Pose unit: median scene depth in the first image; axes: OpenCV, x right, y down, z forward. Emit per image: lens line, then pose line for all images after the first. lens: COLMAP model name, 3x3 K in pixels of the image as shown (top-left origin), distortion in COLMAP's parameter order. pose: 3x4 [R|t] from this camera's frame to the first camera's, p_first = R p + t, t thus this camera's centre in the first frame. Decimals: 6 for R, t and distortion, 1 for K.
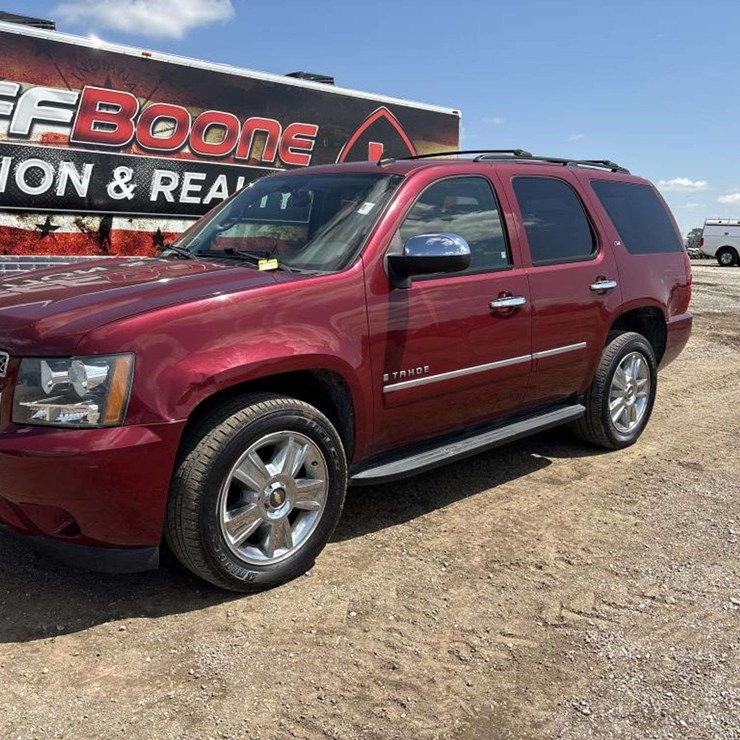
lens RADIAL K [[778.5, 0, 375.3], [0, 778.5, 370.3], [0, 0, 1]] dist [0.034056, 0.000000]
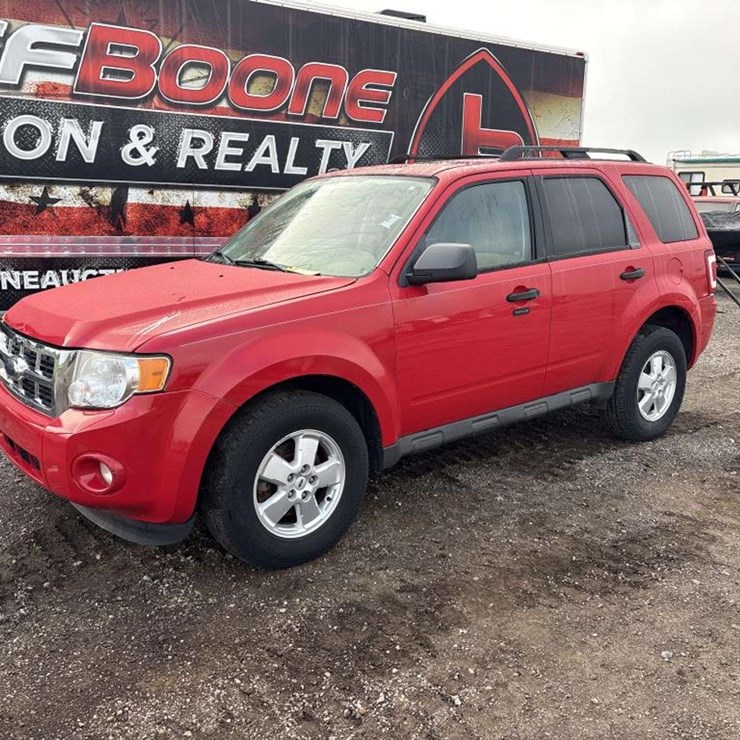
lens RADIAL K [[778.5, 0, 369.7], [0, 778.5, 370.3], [0, 0, 1]] dist [0.034056, 0.000000]
pose [[0.983997, 0.038954, -0.173873, 0.057888], [-0.033229, 0.998809, 0.035715, -0.041953], [0.175057, -0.029366, 0.984120, 0.228442]]
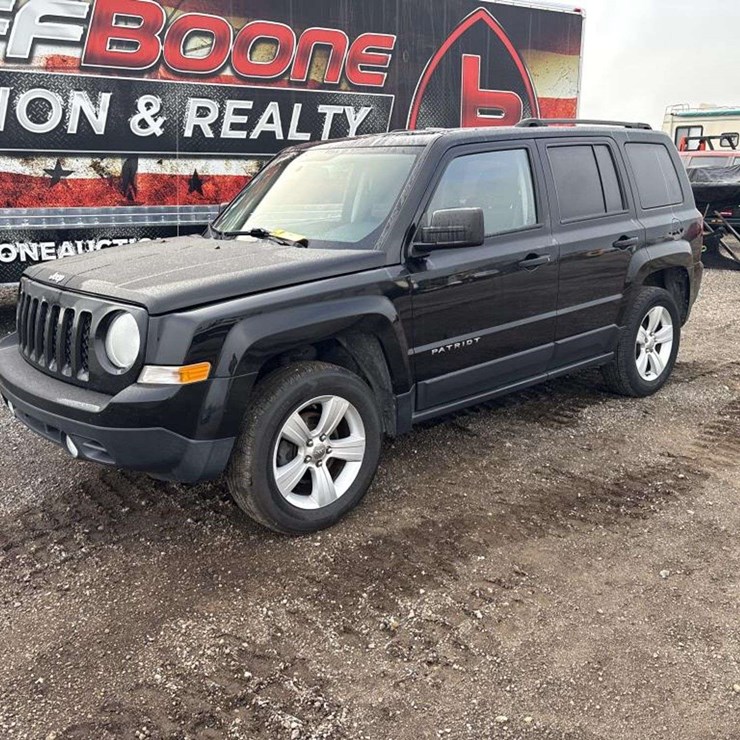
lens RADIAL K [[778.5, 0, 365.2], [0, 778.5, 374.9], [0, 0, 1]] dist [0.034056, 0.000000]
pose [[0.984142, 0.024740, -0.175651, 0.052853], [-0.009516, 0.996164, 0.086988, -0.038932], [0.177129, -0.083937, 0.980602, 0.197589]]
